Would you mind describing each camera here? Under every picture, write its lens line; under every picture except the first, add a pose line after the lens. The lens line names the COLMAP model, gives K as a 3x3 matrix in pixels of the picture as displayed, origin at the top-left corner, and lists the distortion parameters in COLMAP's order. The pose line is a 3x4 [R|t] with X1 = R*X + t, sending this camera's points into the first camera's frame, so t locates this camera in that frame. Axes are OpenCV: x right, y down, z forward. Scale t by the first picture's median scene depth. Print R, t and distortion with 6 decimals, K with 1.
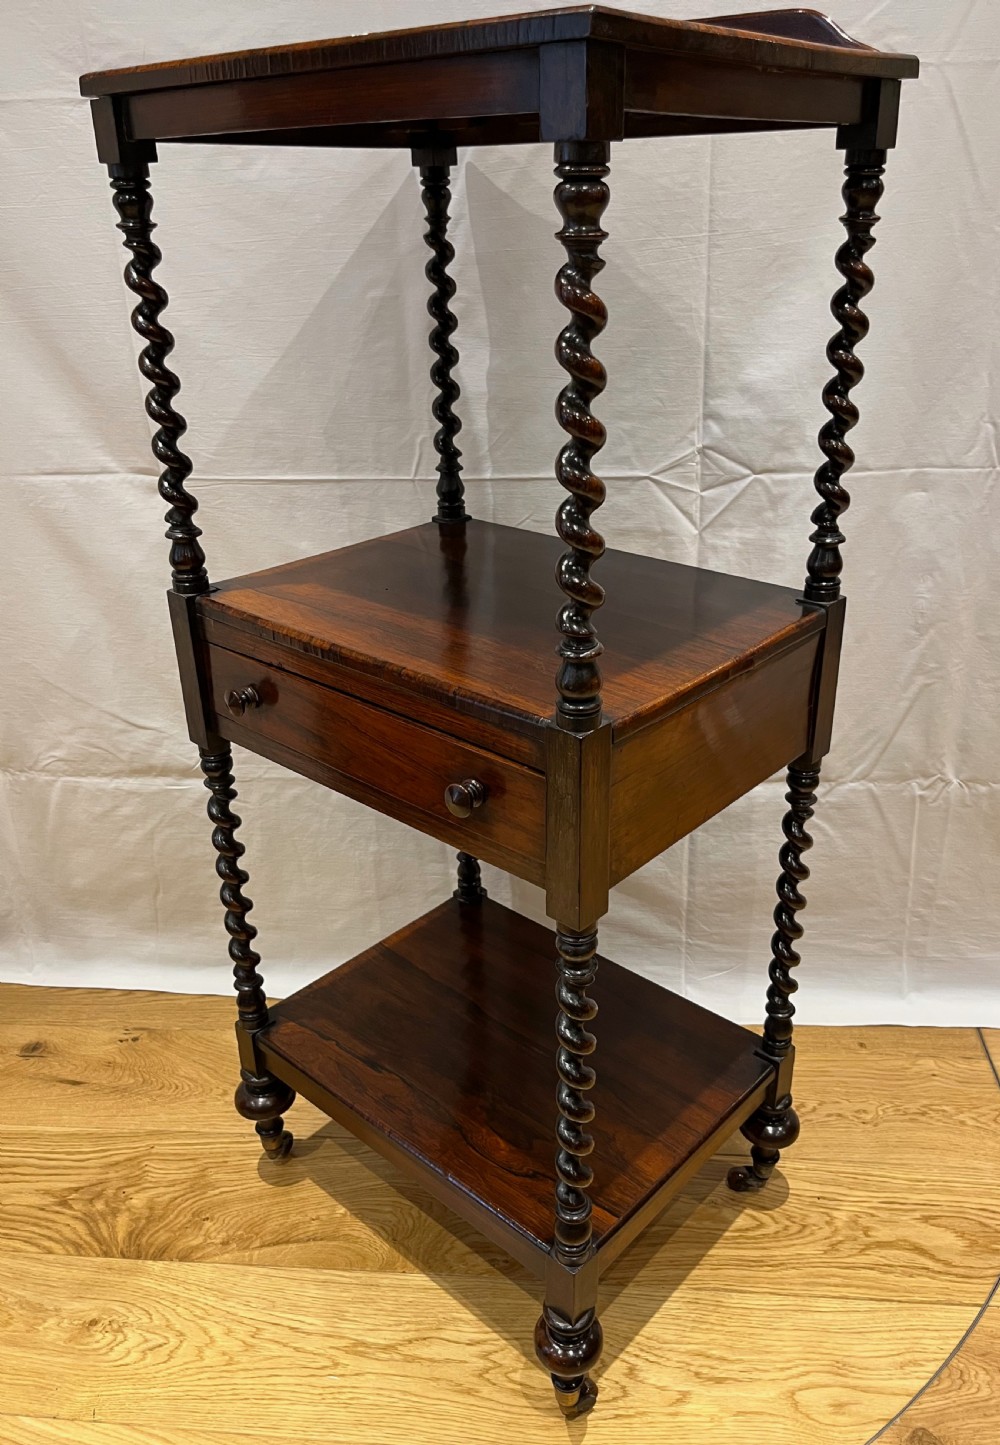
lens RADIAL K [[1134.0, 0, 532.6], [0, 1134.0, 711.5], [0, 0, 1]] dist [0.050902, -0.069740]
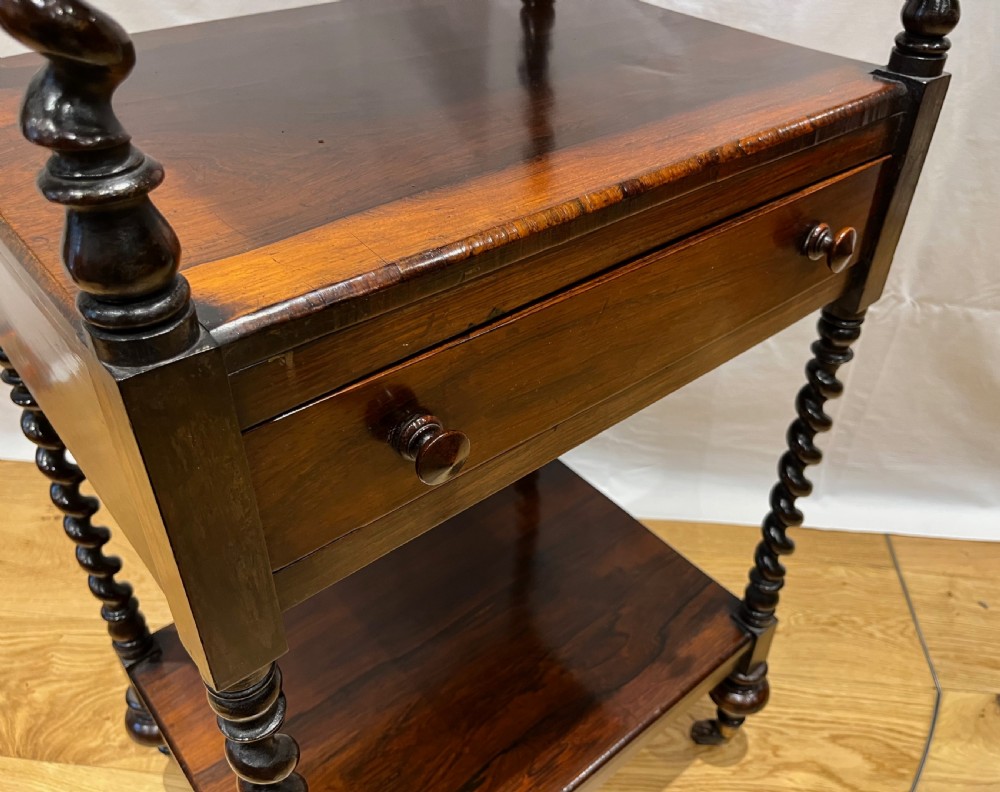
lens RADIAL K [[856.6, 0, 537.0], [0, 856.6, 400.4], [0, 0, 1]] dist [0.072630, -0.128767]
pose [[0.997714, 0.038758, 0.055367, 0.028043], [-0.050303, 0.972976, 0.225362, -0.003993], [-0.045136, -0.227632, 0.972701, 0.324471]]
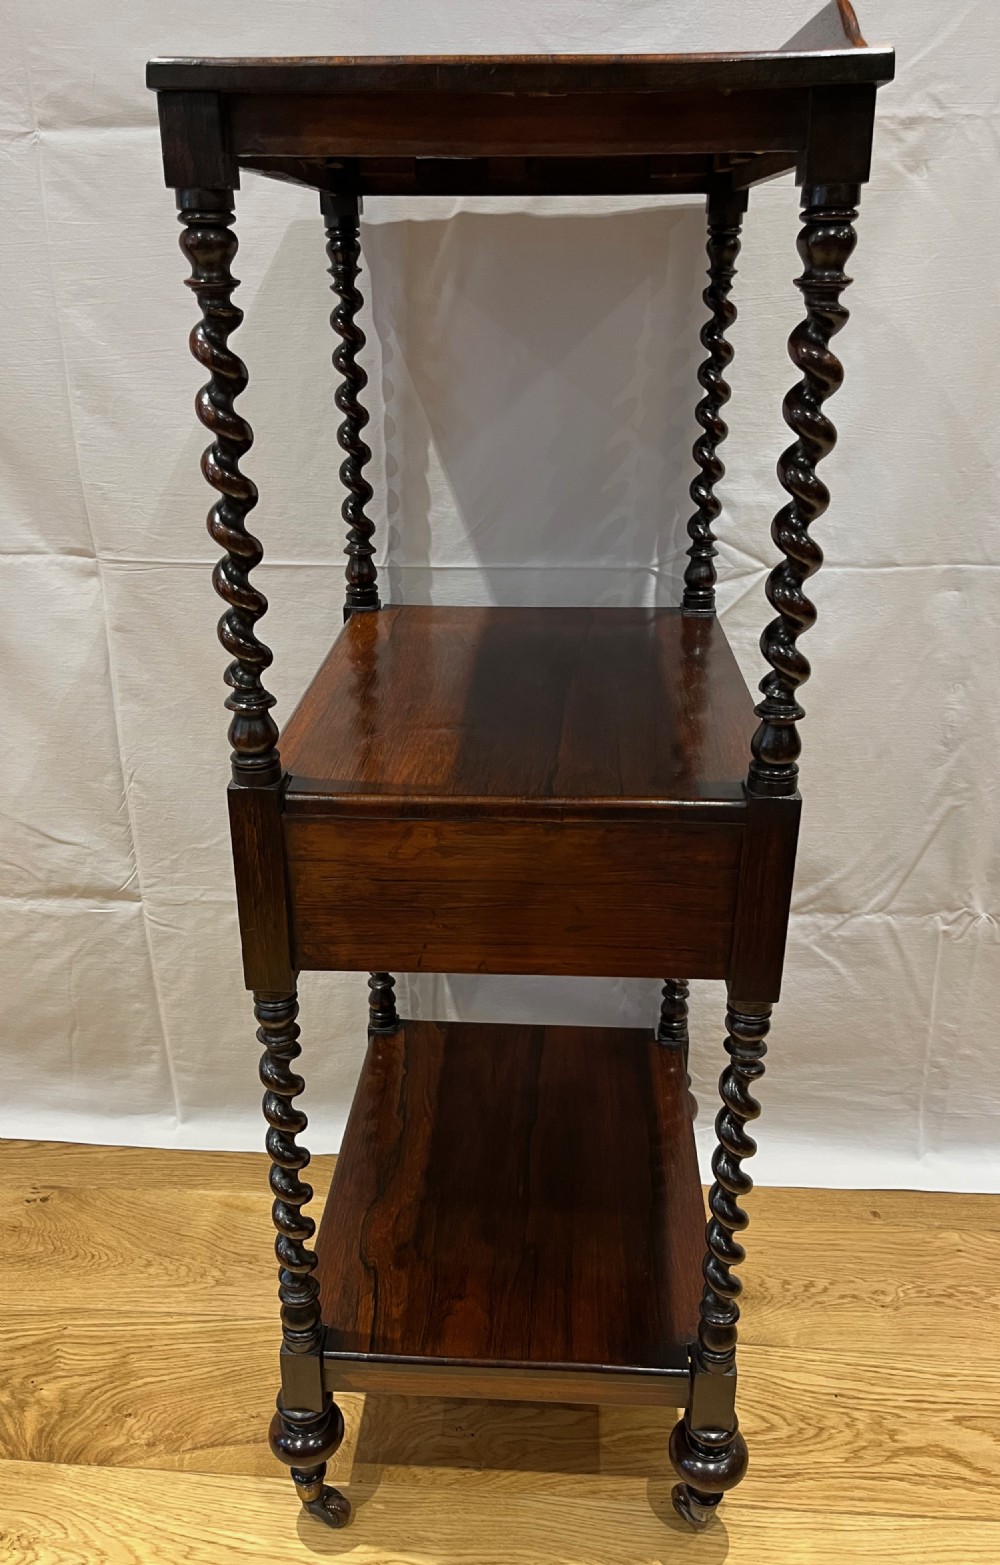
lens RADIAL K [[1231.0, 0, 483.3], [0, 1231.0, 783.2], [0, 0, 1]] dist [0.070222, -0.110924]
pose [[0.999740, 0.014827, 0.017308, -0.040767], [-0.014265, 0.999380, -0.032183, -0.005720], [-0.017775, 0.031928, 0.999332, 0.042066]]
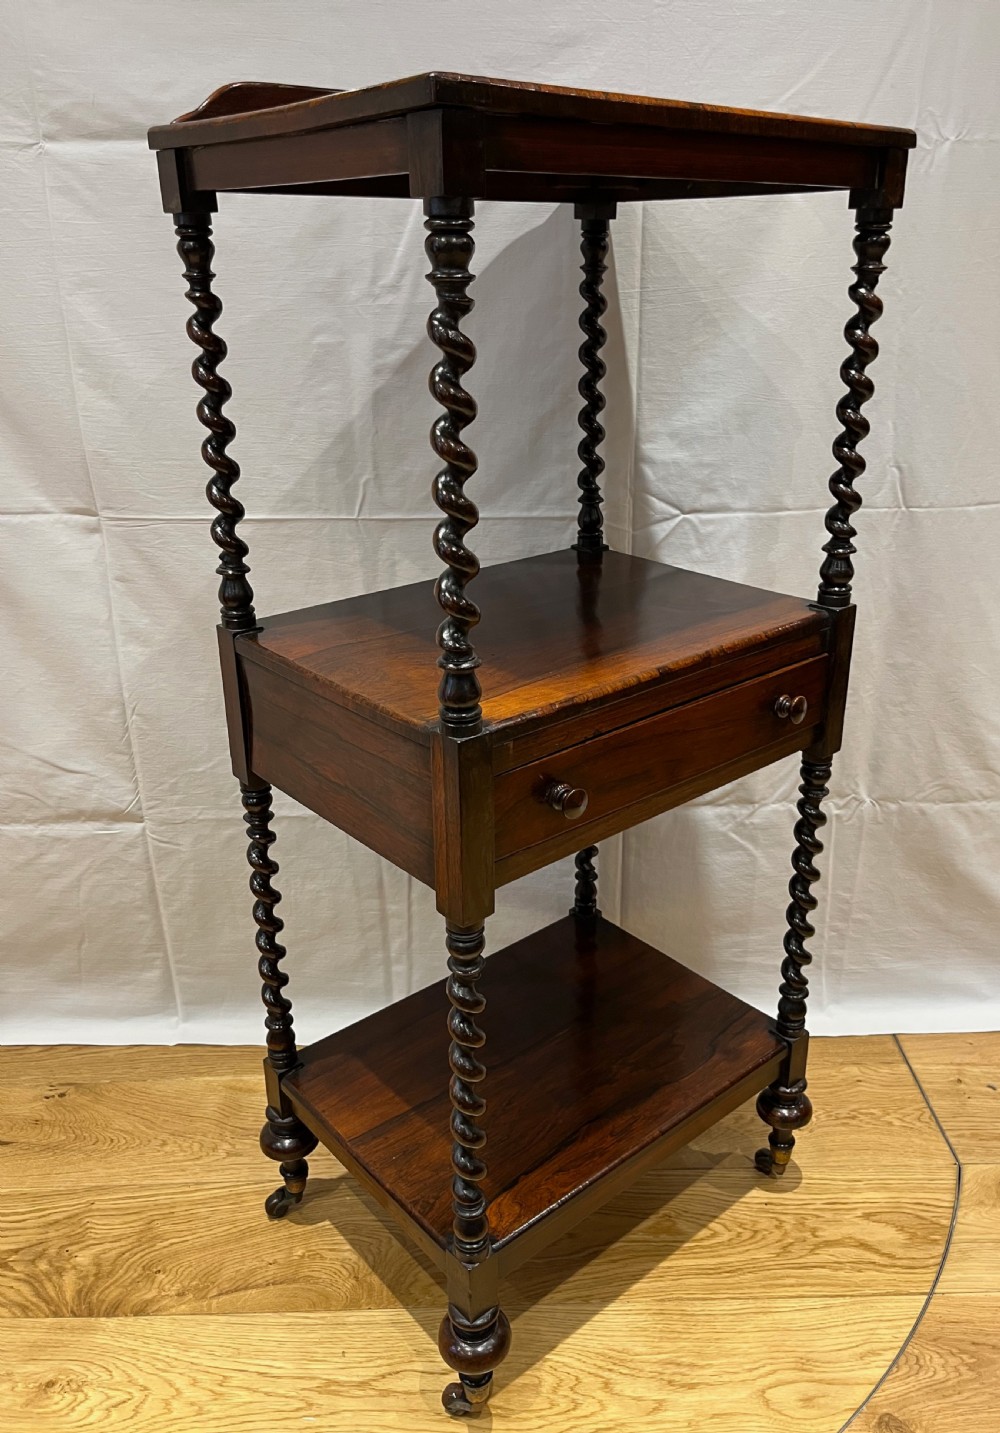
lens RADIAL K [[1120.4, 0, 526.1], [0, 1120.4, 709.6], [0, 0, 1]] dist [0.057607, -0.094754]
pose [[0.992770, -0.020447, 0.118275, -0.076996], [0.025905, 0.998660, -0.044792, 0.016672], [-0.117200, 0.047532, 0.991970, -0.014025]]
